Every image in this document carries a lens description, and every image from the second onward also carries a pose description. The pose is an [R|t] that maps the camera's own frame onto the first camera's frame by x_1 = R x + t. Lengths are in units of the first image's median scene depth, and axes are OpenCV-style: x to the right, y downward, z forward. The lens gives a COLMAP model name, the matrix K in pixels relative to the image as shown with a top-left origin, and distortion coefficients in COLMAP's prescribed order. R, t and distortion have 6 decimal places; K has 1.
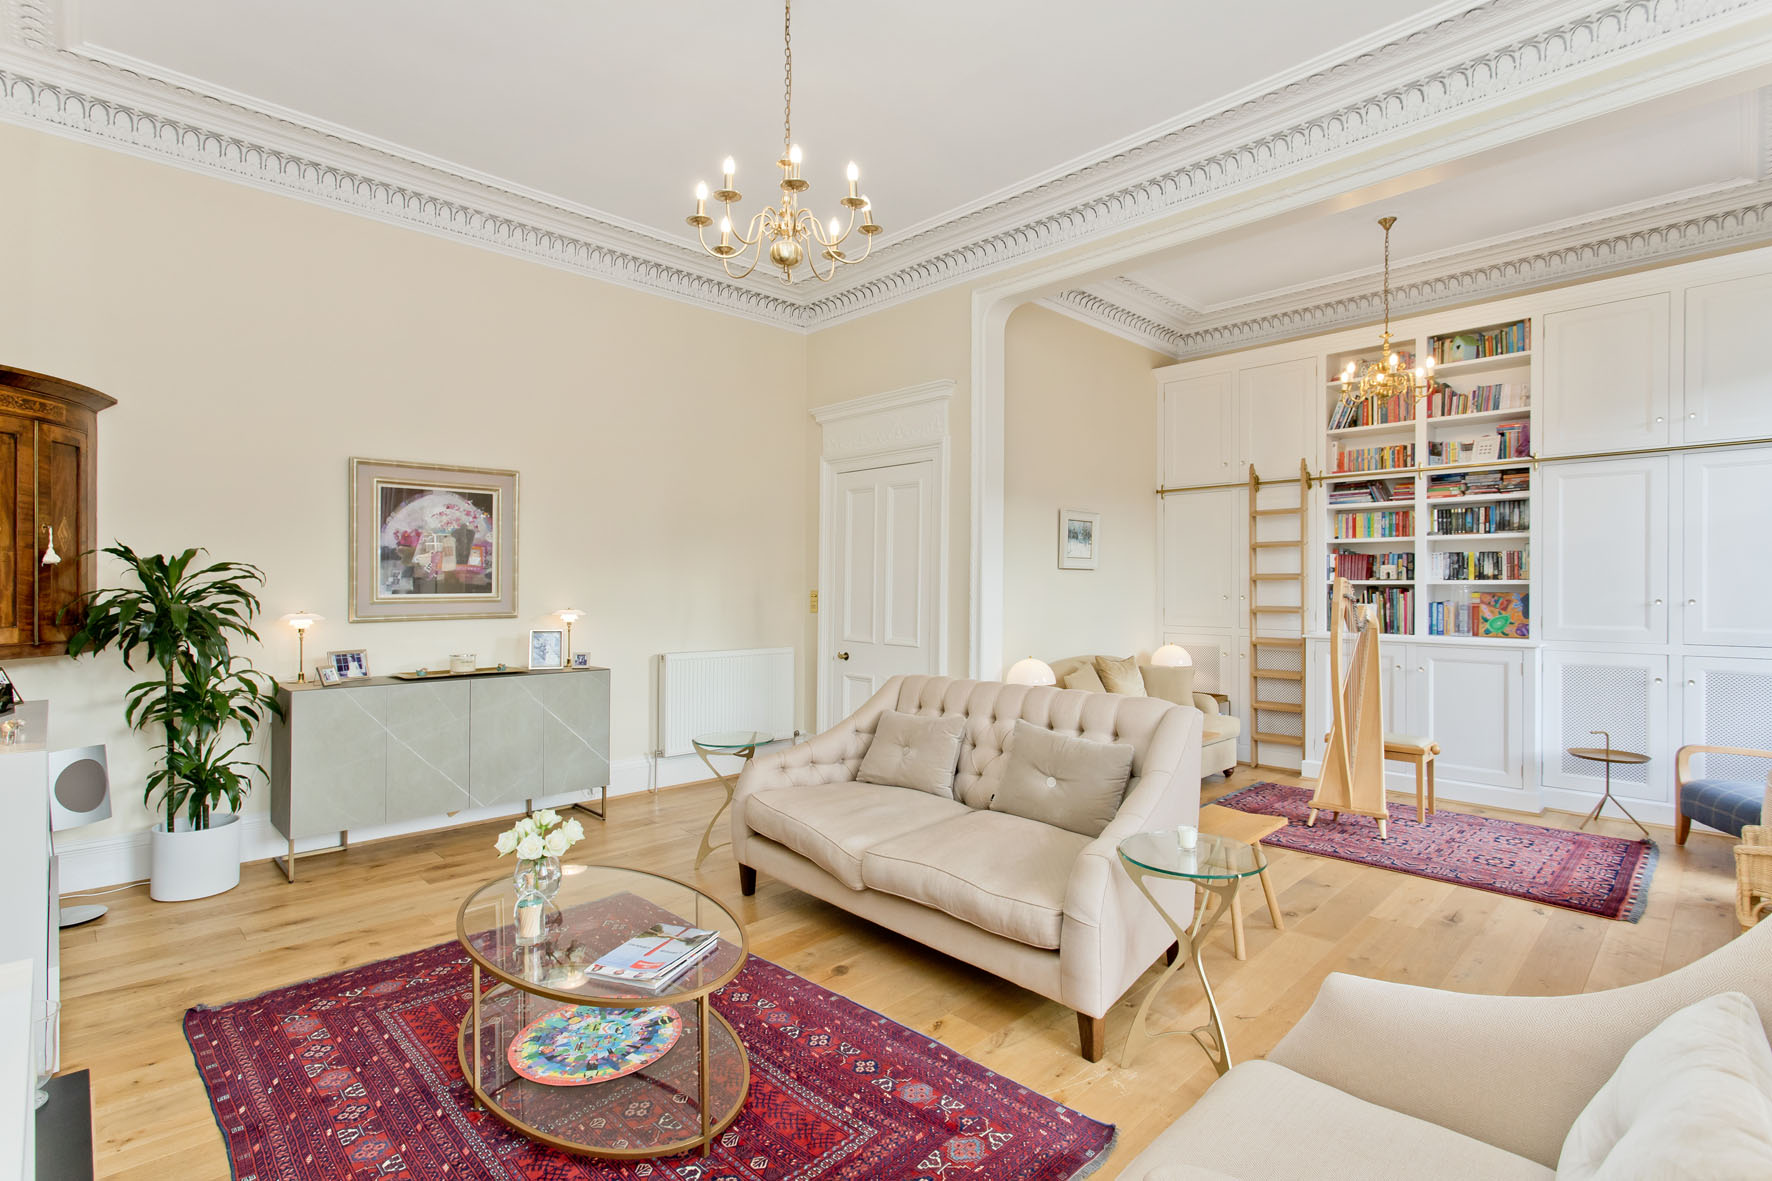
lens RADIAL K [[855.9, 0, 881.8], [0, 855.9, 598.0], [0, 0, 1]] dist [0.002091, 0.000649]
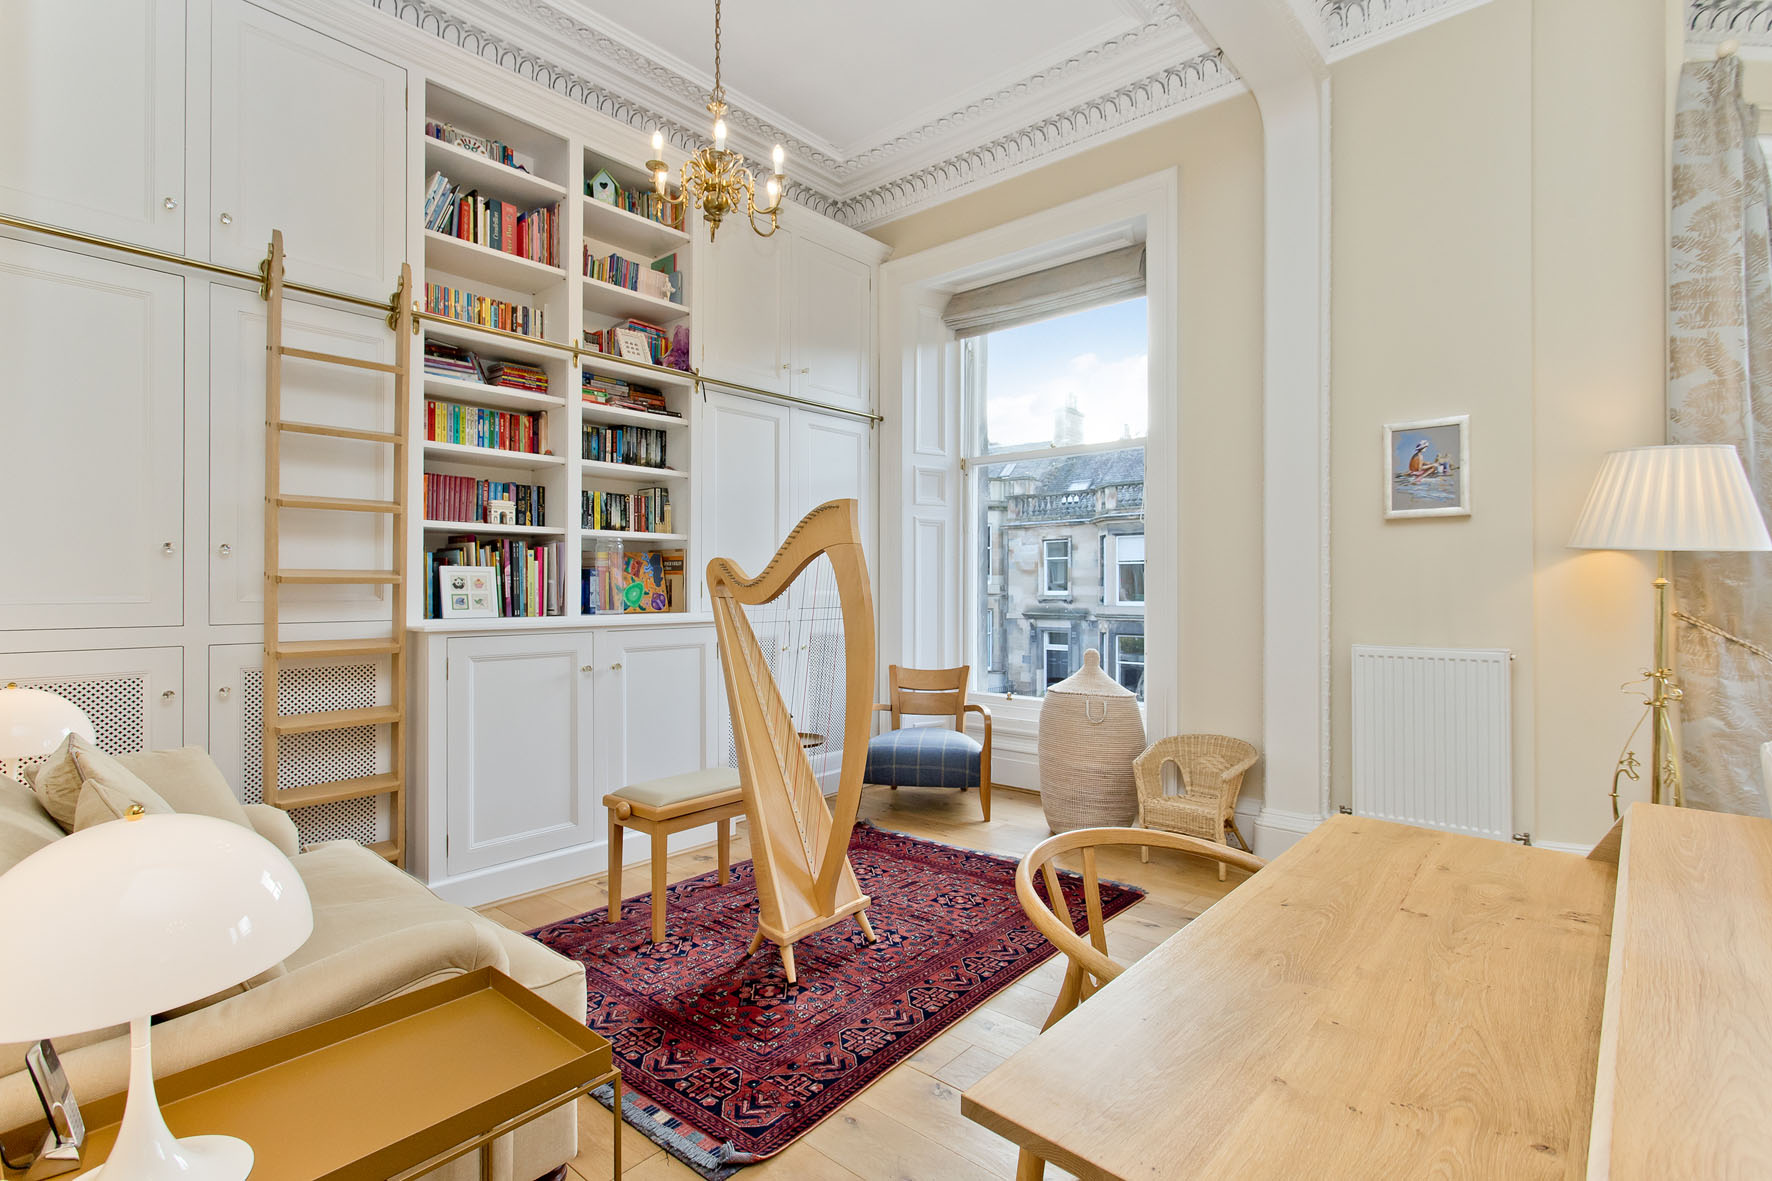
lens RADIAL K [[855.9, 0, 887.1], [0, 855.9, 576.2], [0, 0, 1]] dist [0.002091, 0.000649]
pose [[-0.080297, 0.012713, 0.996690, -0.014280], [0.016256, 0.999802, -0.011443, 0.025678], [-0.996638, 0.015284, -0.080488, 0.820589]]
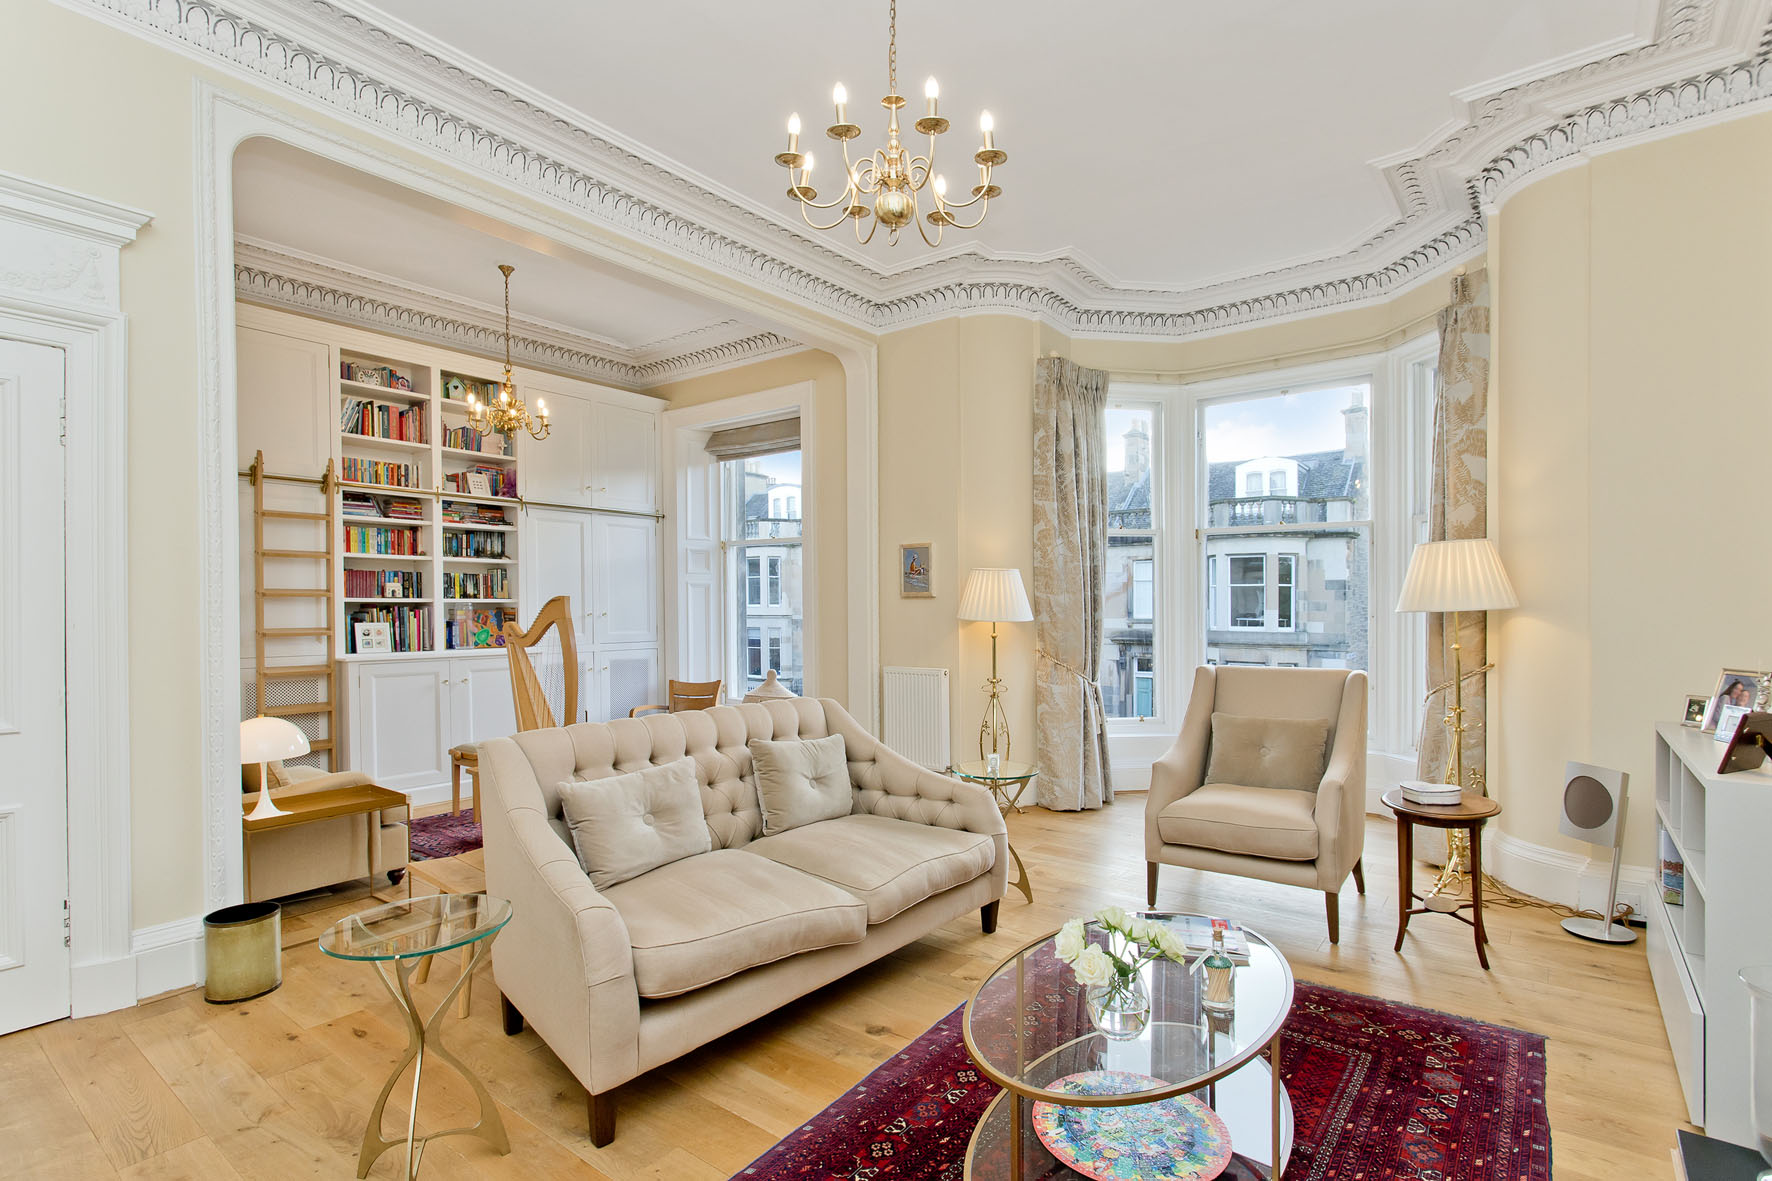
lens RADIAL K [[855.9, 0, 899.2], [0, 855.9, 626.8], [0, 0, 1]] dist [0.002091, 0.000649]
pose [[-0.146330, -0.024926, 0.988922, -0.498913], [0.014263, 0.999525, 0.027303, -0.006494], [-0.989133, 0.018101, -0.145905, 0.591249]]
